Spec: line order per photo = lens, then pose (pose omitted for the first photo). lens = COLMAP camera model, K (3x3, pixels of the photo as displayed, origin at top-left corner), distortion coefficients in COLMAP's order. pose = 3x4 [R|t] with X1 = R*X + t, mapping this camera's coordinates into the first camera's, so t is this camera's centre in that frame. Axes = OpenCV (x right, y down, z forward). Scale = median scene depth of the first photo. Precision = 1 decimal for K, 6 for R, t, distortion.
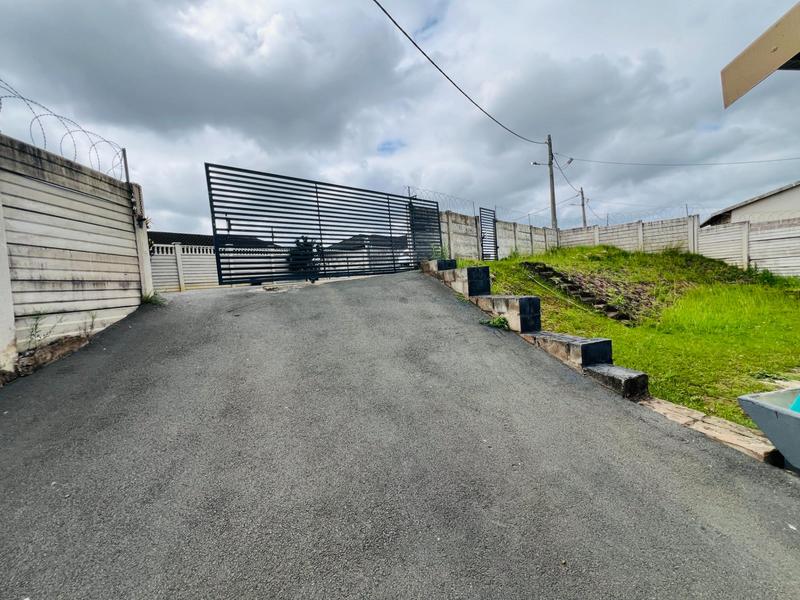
lens RADIAL K [[319.2, 0, 400.0], [0, 319.2, 300.0], [0, 0, 1]] dist [-0.003137, 0.000262]
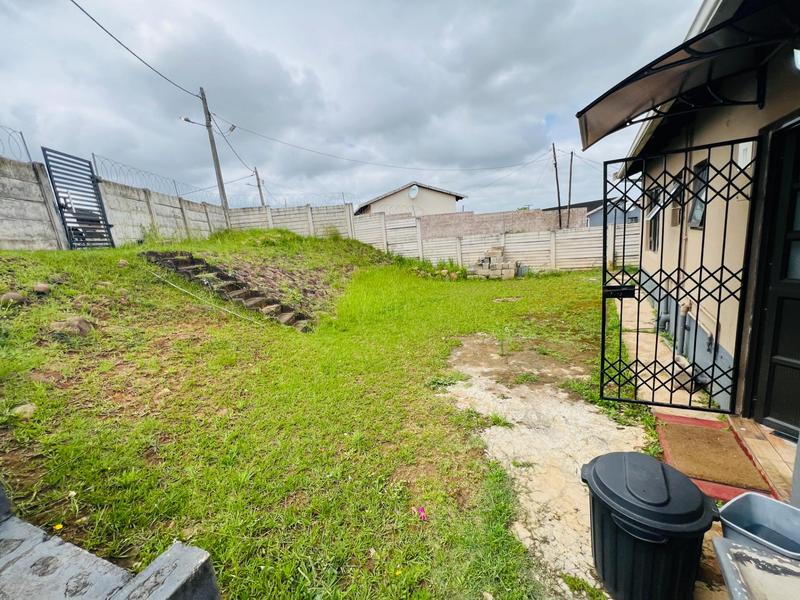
lens RADIAL K [[319.2, 0, 400.0], [0, 319.2, 300.0], [0, 0, 1]] dist [-0.003137, 0.000262]
pose [[0.627296, -0.135998, 0.766814, 0.169752], [0.096240, 0.990624, 0.096962, -0.031958], [-0.772812, 0.012975, 0.634503, 0.199175]]
